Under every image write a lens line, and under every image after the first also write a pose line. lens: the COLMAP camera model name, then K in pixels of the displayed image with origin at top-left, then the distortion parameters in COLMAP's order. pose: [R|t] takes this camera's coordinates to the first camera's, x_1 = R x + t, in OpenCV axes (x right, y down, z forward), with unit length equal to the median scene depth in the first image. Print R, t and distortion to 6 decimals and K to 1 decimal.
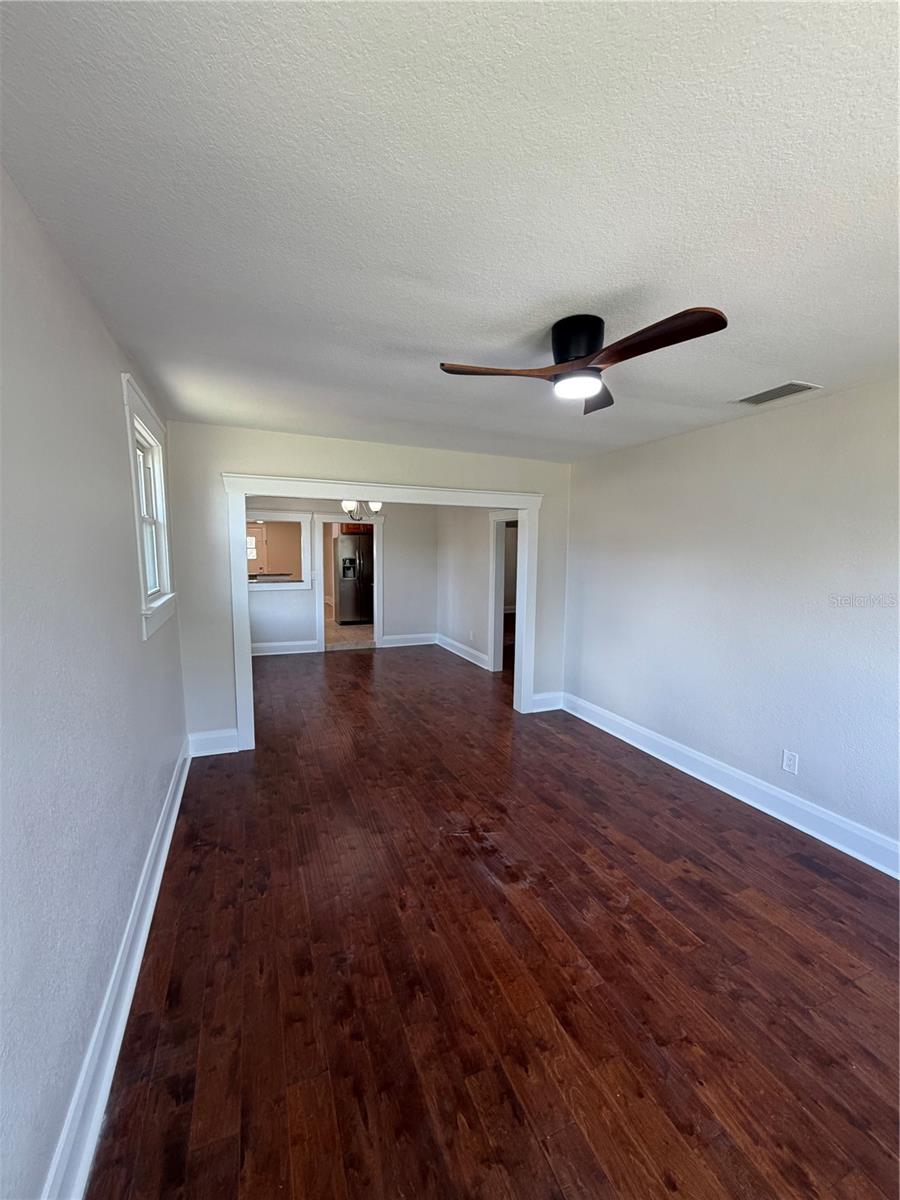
lens RADIAL K [[478.6, 0, 448.9], [0, 478.6, 595.0], [0, 0, 1]] dist [-0.000671, -0.000217]
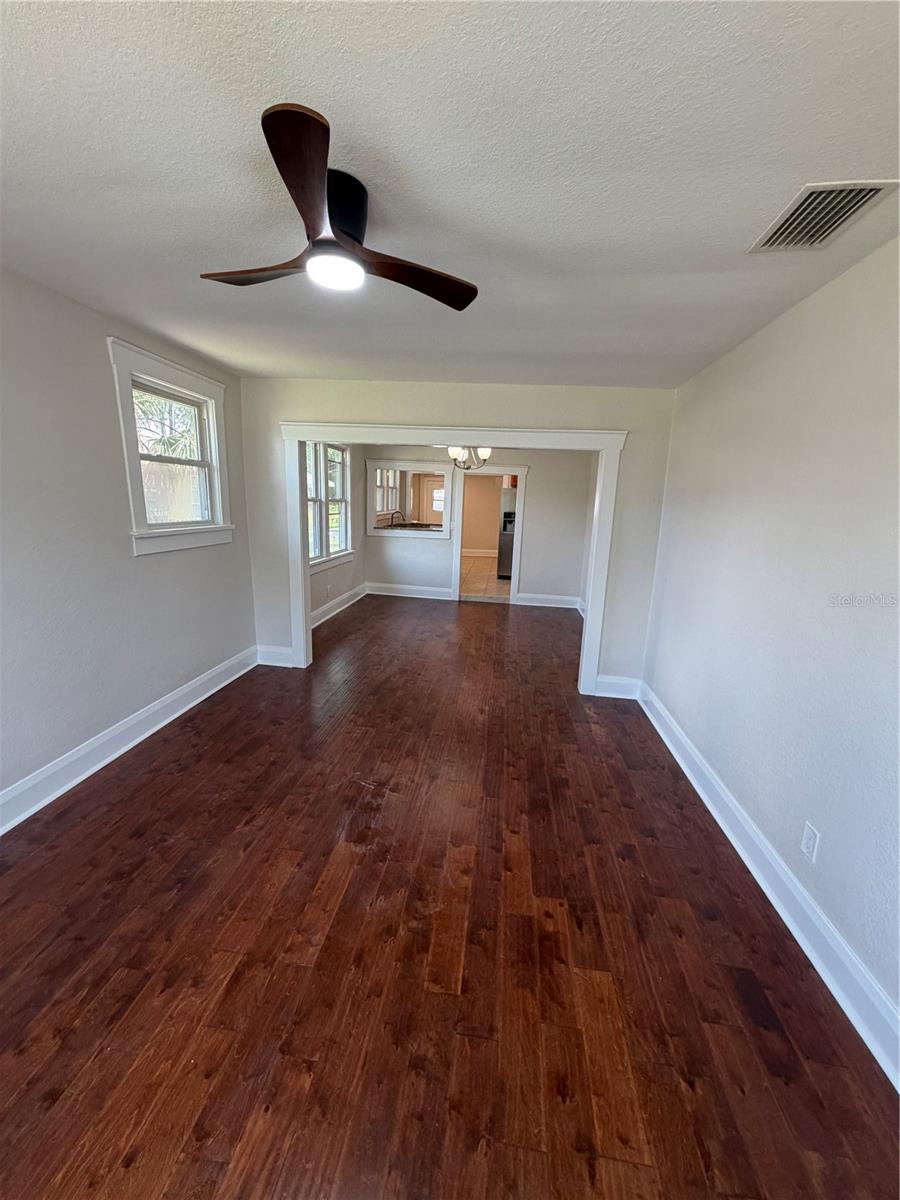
lens RADIAL K [[478.6, 0, 448.9], [0, 478.6, 595.0], [0, 0, 1]] dist [-0.000671, -0.000217]
pose [[0.867958, 0.119868, -0.481956, 0.723402], [-0.078812, 0.991383, 0.104637, -0.000328], [0.490345, -0.052837, 0.869925, 0.304495]]
